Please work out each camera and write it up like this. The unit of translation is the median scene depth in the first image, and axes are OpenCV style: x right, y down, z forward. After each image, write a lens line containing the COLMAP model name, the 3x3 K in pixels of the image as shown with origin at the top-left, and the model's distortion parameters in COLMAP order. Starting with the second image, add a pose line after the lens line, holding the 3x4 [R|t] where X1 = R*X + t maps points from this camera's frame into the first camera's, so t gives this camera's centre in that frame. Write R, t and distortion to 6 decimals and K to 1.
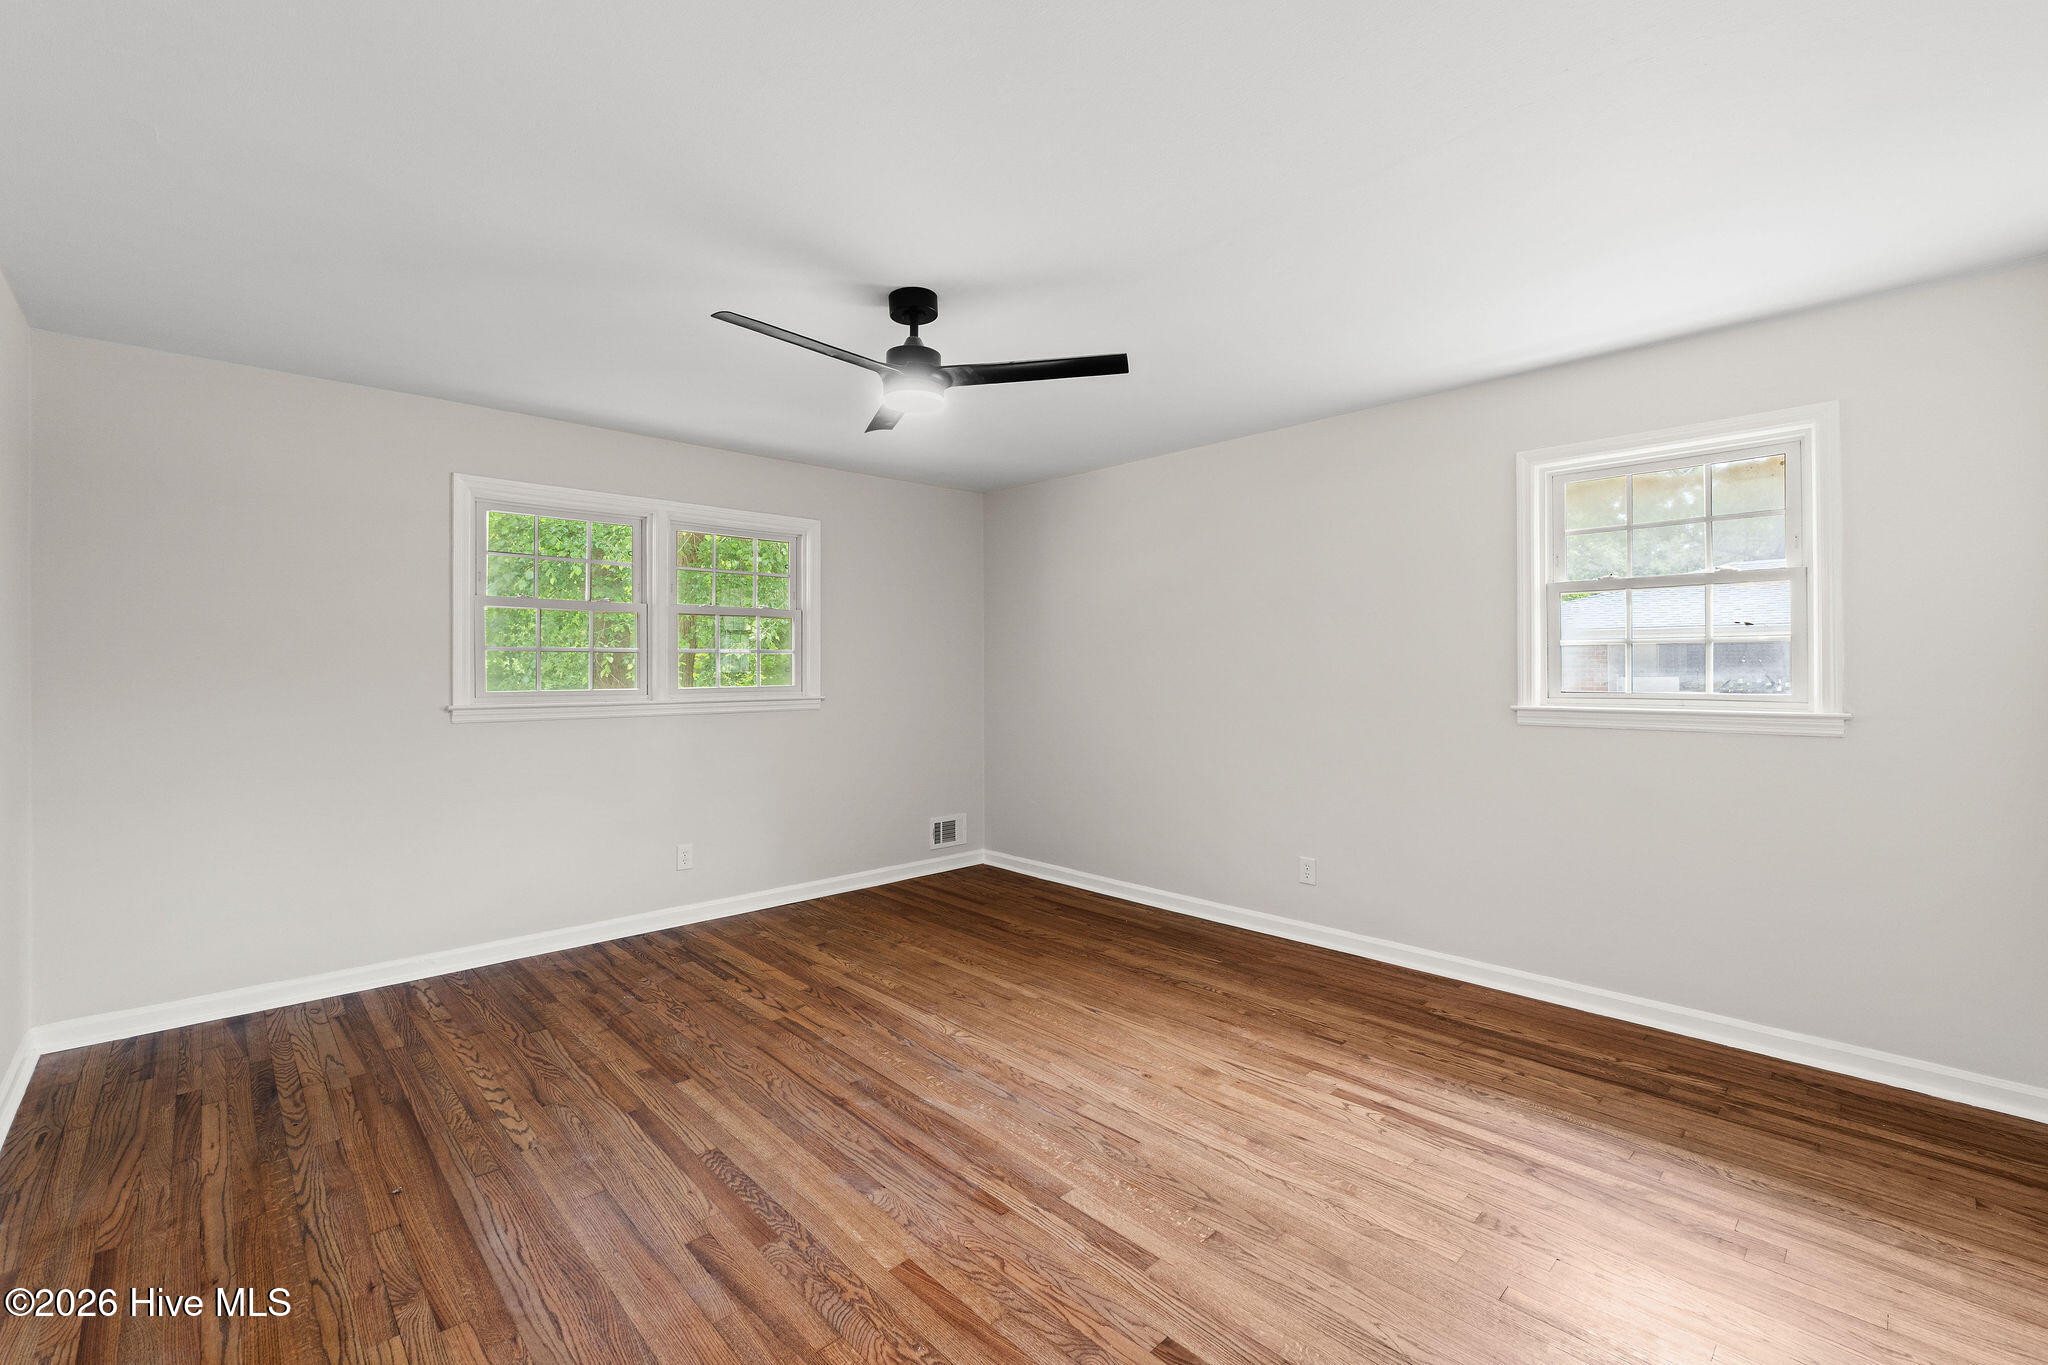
lens RADIAL K [[860.3, 0, 1024.8], [0, 860.3, 679.8], [0, 0, 1]] dist [0.000650, -0.000693]
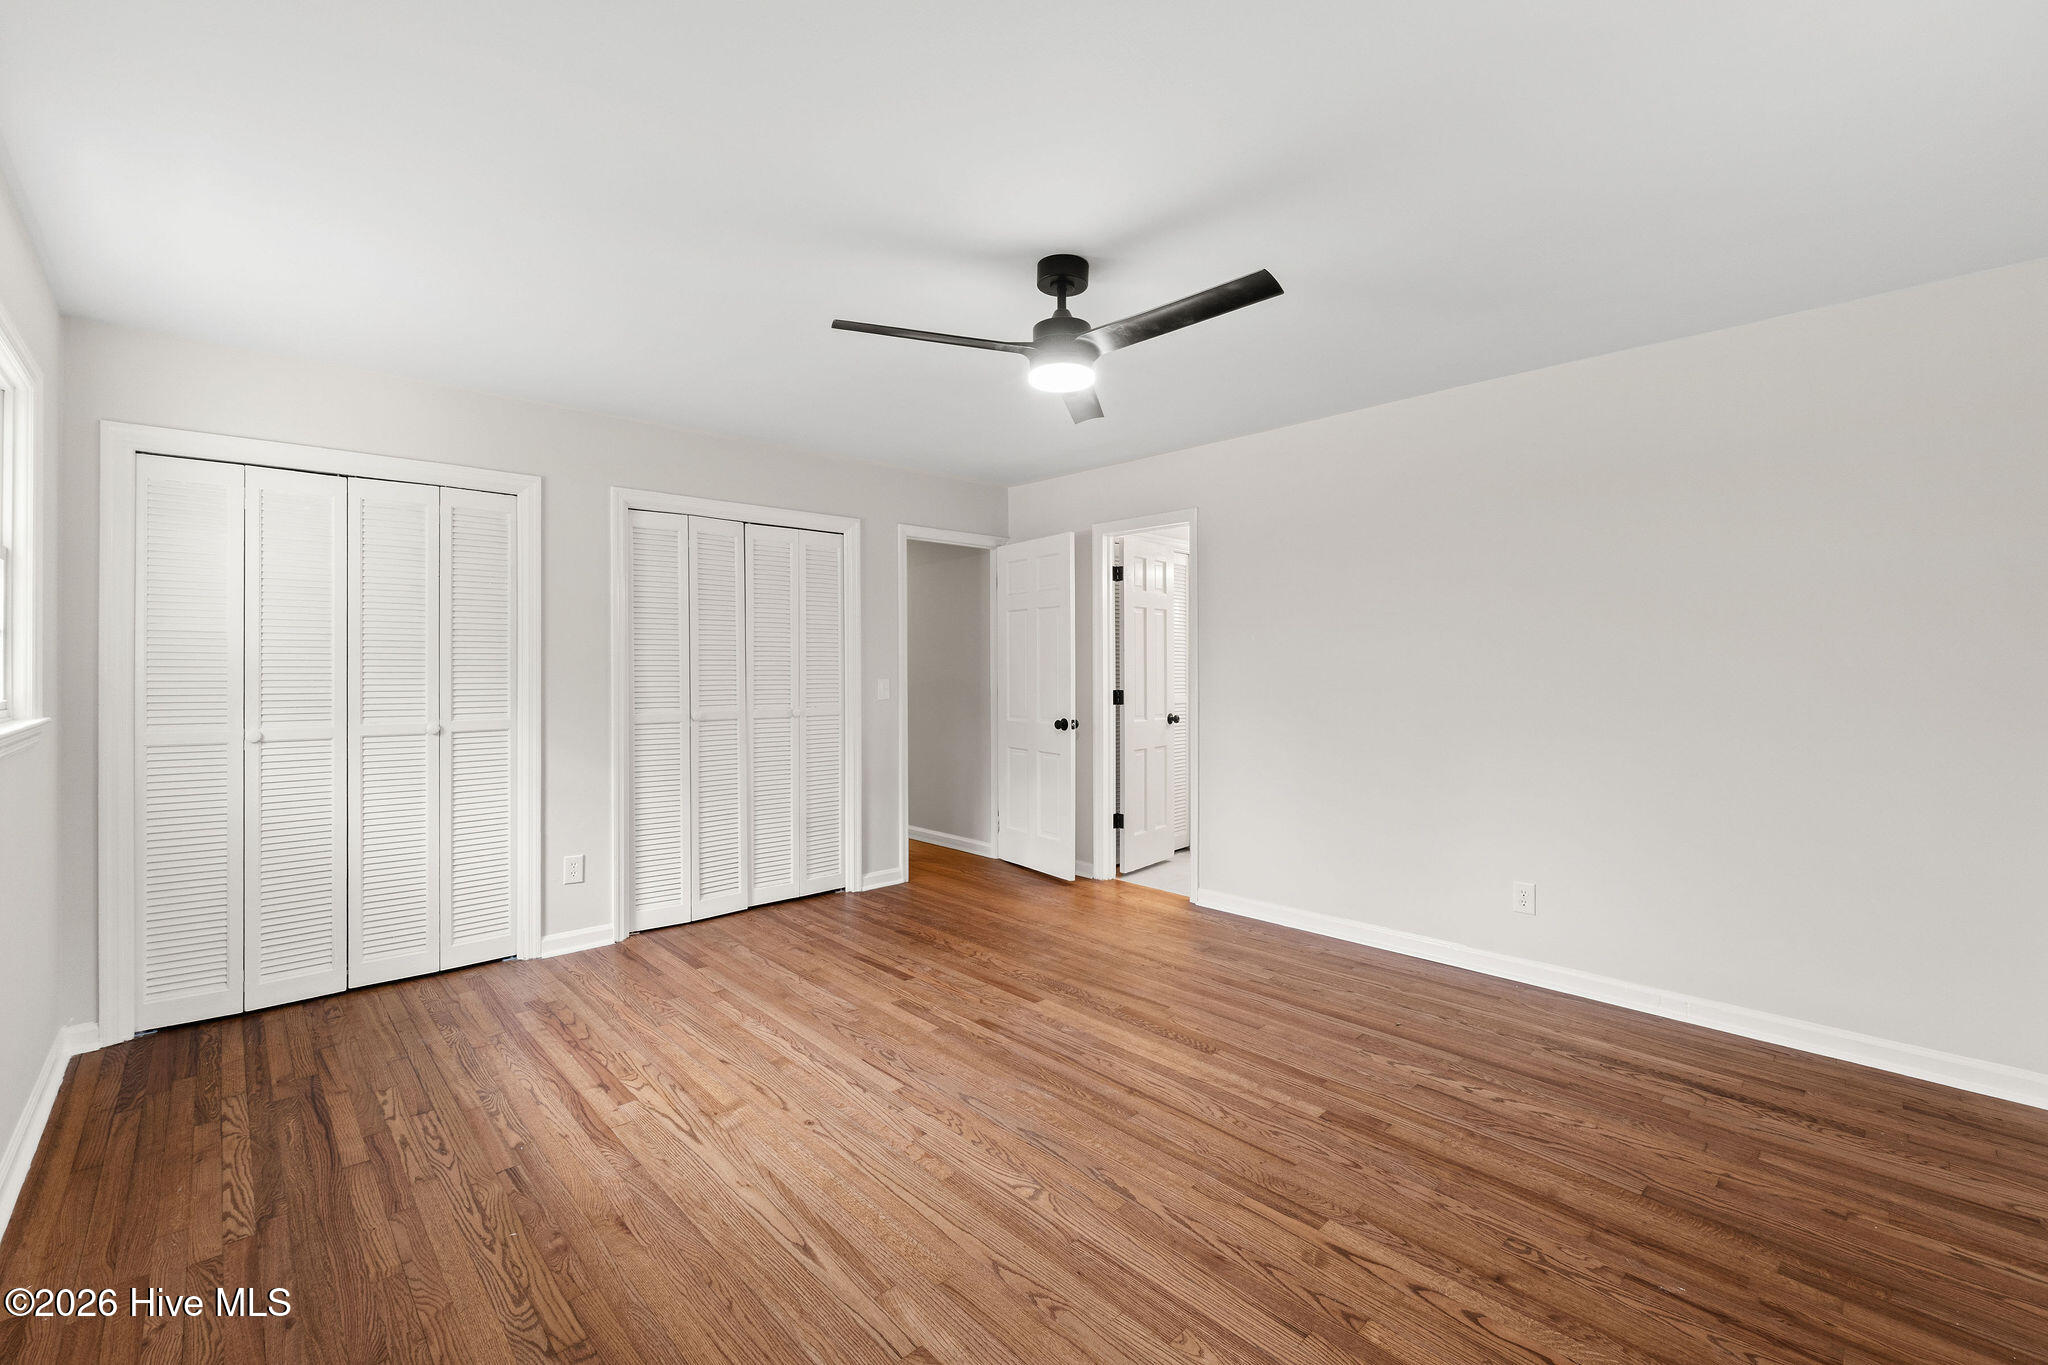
lens RADIAL K [[860.3, 0, 1023.8], [0, 860.3, 668.9], [0, 0, 1]] dist [0.000650, -0.000693]
pose [[-0.999964, 0.001688, 0.008353, -0.091152], [0.001819, 0.999873, 0.015806, -0.020882], [-0.008325, 0.015821, -0.999840, 1.950053]]
